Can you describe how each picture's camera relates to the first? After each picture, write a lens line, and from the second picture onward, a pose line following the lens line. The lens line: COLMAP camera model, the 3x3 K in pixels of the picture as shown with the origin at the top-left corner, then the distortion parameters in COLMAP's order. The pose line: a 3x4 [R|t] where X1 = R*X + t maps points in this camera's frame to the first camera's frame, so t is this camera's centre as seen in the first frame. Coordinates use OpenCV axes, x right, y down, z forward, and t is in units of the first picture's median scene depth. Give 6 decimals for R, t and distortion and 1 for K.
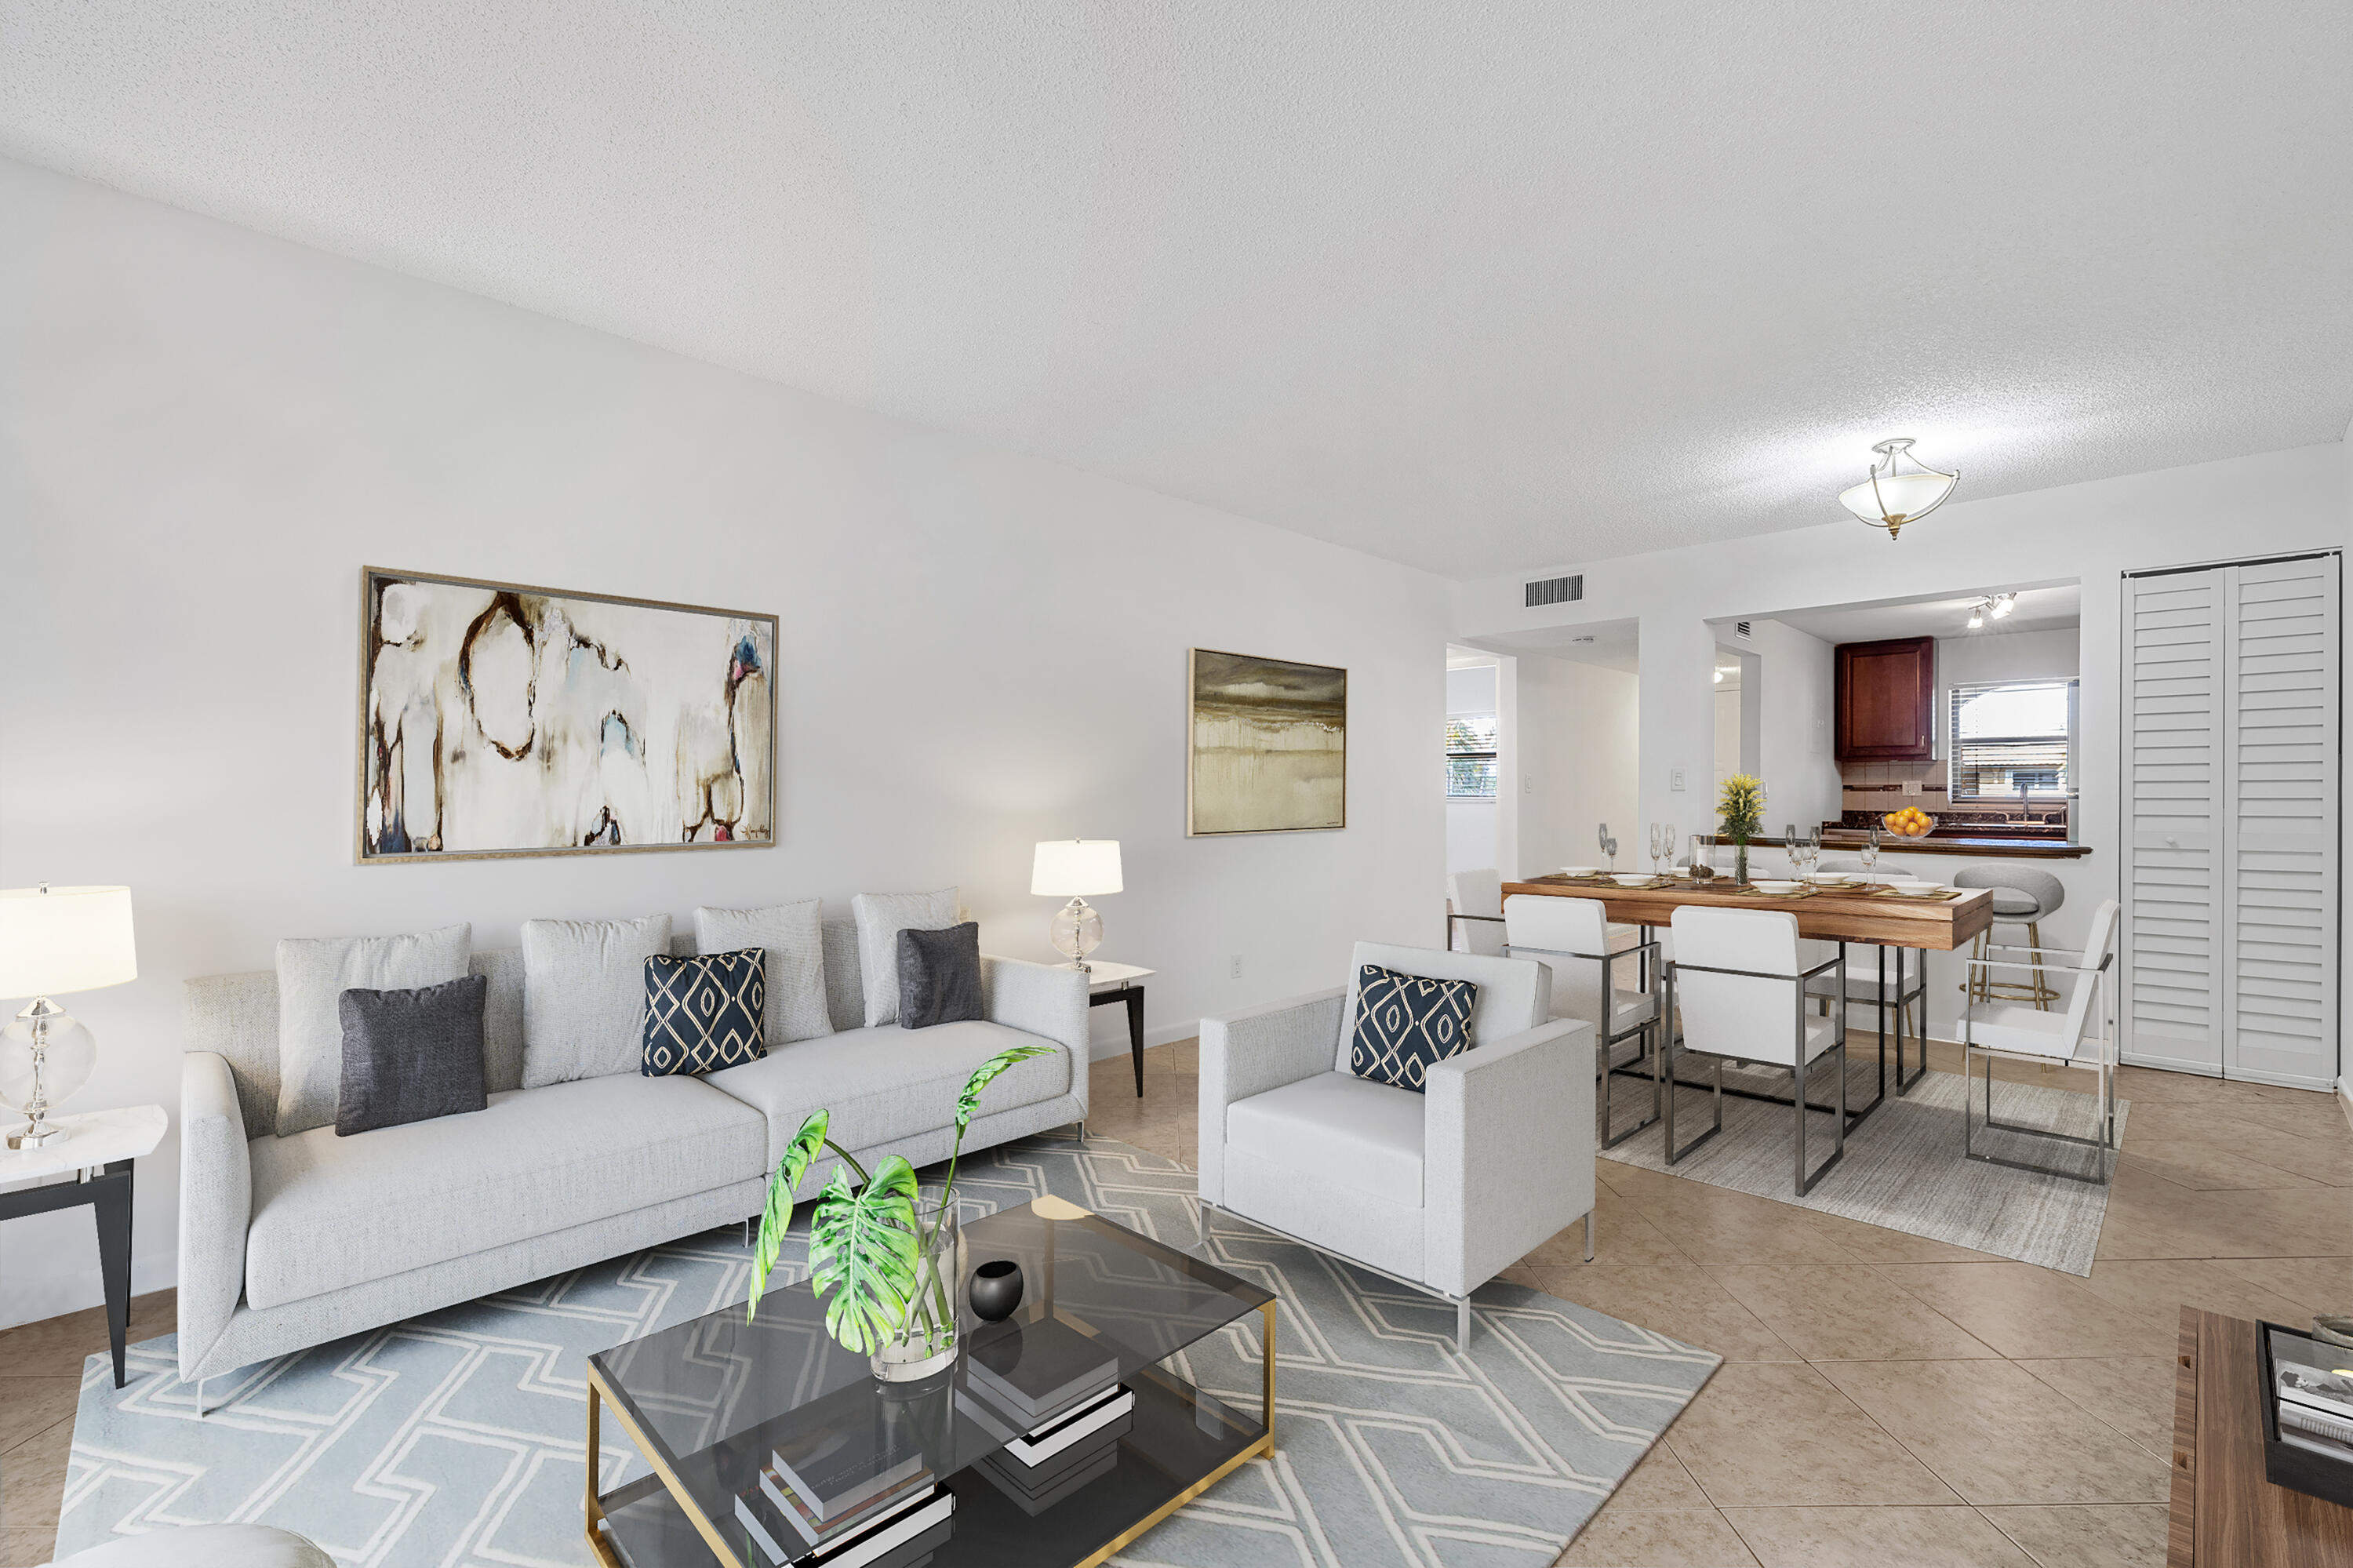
lens RADIAL K [[1014.1, 0, 1178.8], [0, 1014.1, 796.1], [0, 0, 1]] dist [0.000906, 0.000167]
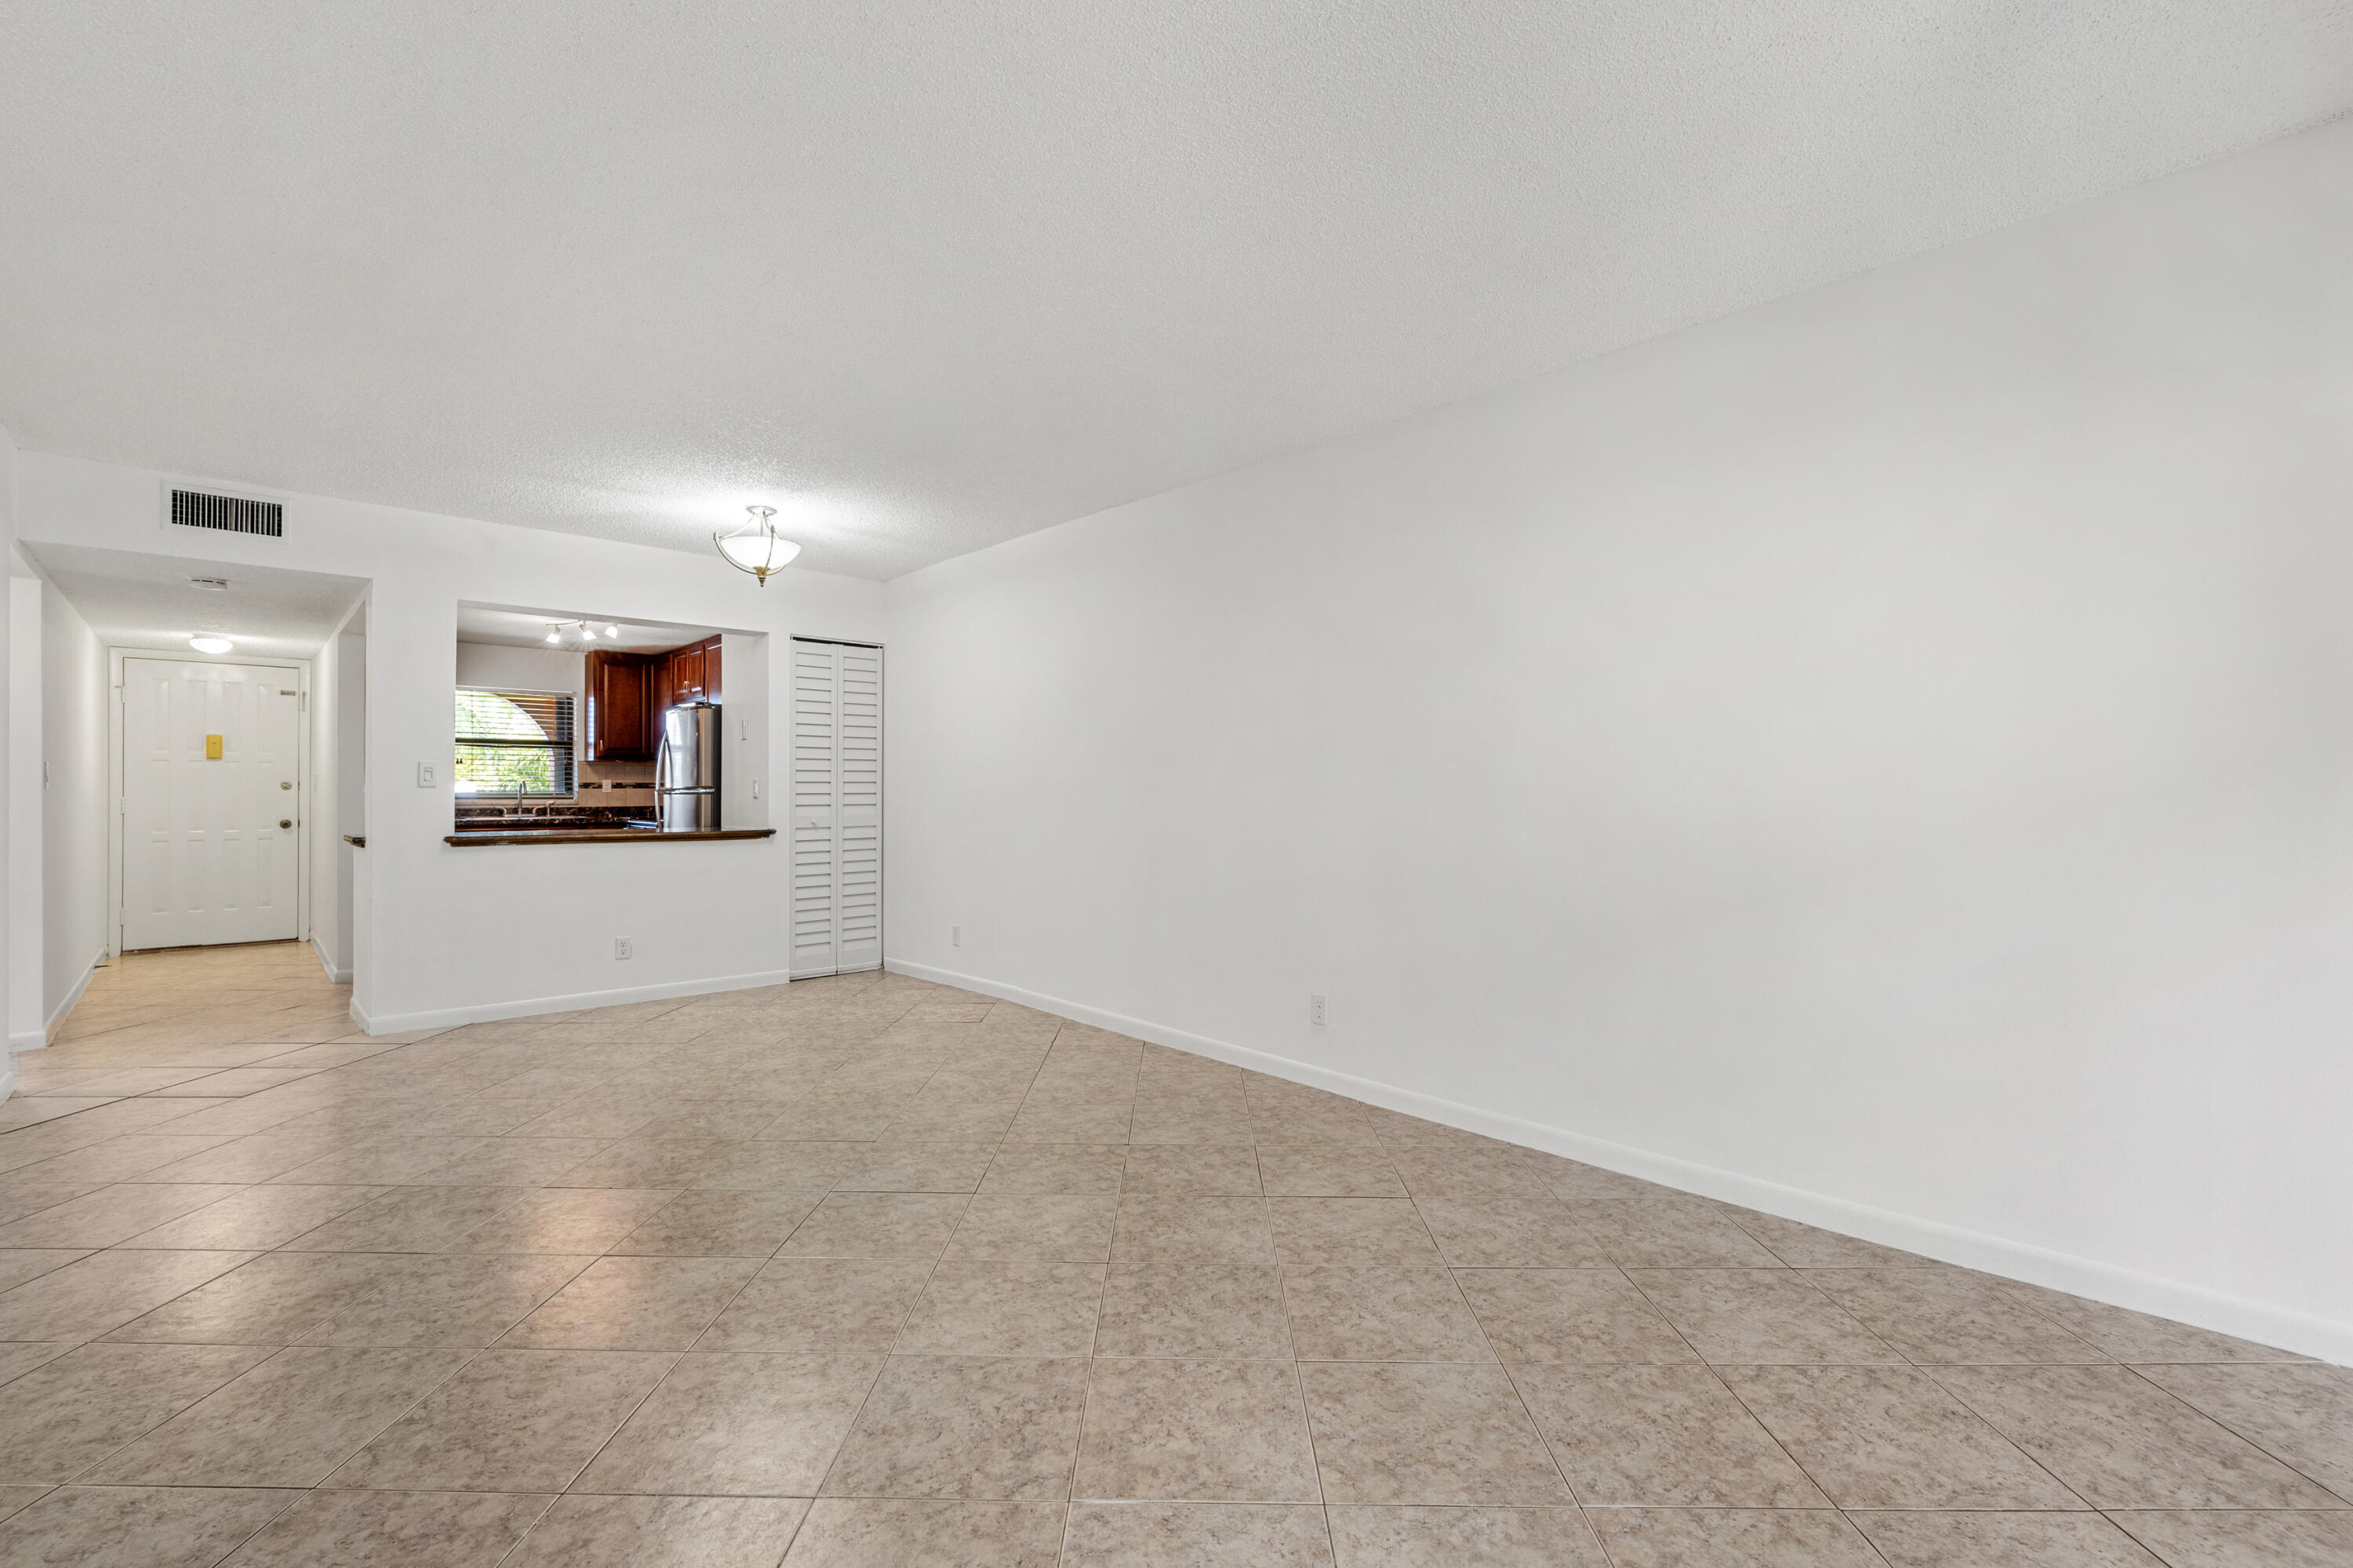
lens RADIAL K [[1017.3, 0, 1176.5], [0, 1017.3, 784.0], [0, 0, 1]] dist [0.000274, -0.000178]
pose [[0.025722, 0.003805, 0.999662, -0.269644], [0.003426, 0.999987, -0.003895, -0.002053], [-0.999663, 0.003525, 0.025708, 0.236052]]
